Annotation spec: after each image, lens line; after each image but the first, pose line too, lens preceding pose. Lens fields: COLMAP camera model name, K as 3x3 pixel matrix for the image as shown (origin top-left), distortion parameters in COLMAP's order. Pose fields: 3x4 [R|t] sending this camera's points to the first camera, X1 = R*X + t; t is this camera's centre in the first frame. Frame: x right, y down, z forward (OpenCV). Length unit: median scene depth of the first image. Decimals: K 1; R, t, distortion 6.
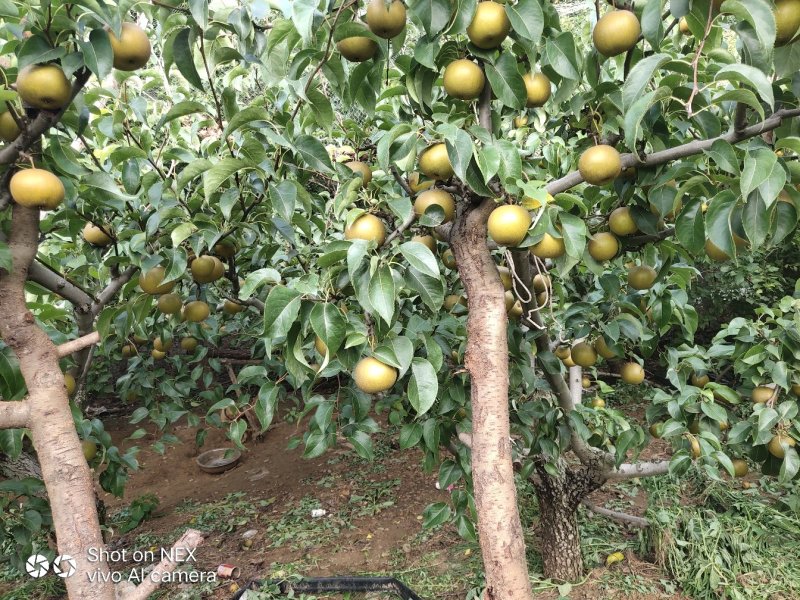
lens RADIAL K [[604.4, 0, 401.9], [0, 604.4, 295.4], [0, 0, 1]] dist [-0.032956, 0.087319]
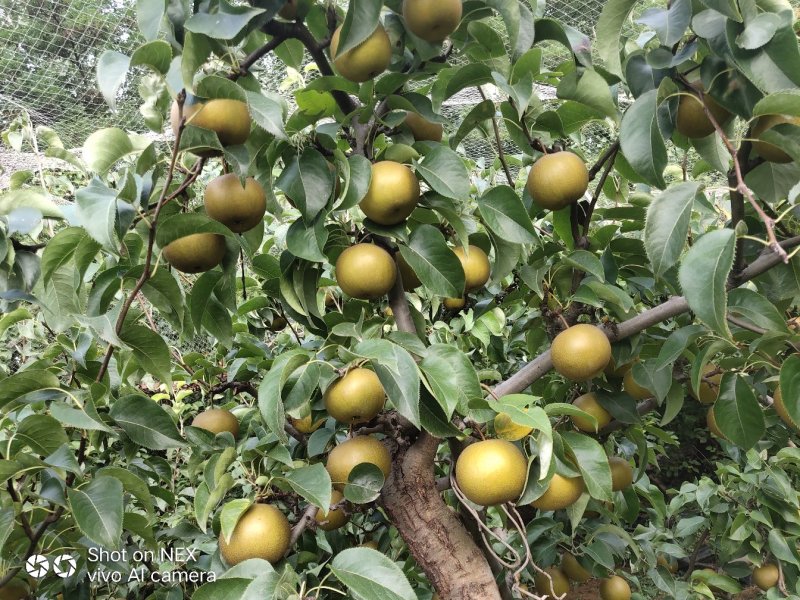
lens RADIAL K [[604.4, 0, 401.9], [0, 604.4, 295.4], [0, 0, 1]] dist [-0.032956, 0.087319]
pose [[0.946466, -0.168211, 0.275513, -0.050039], [0.245626, 0.929076, -0.276560, -0.130497], [-0.209452, 0.329427, 0.920656, 0.363065]]
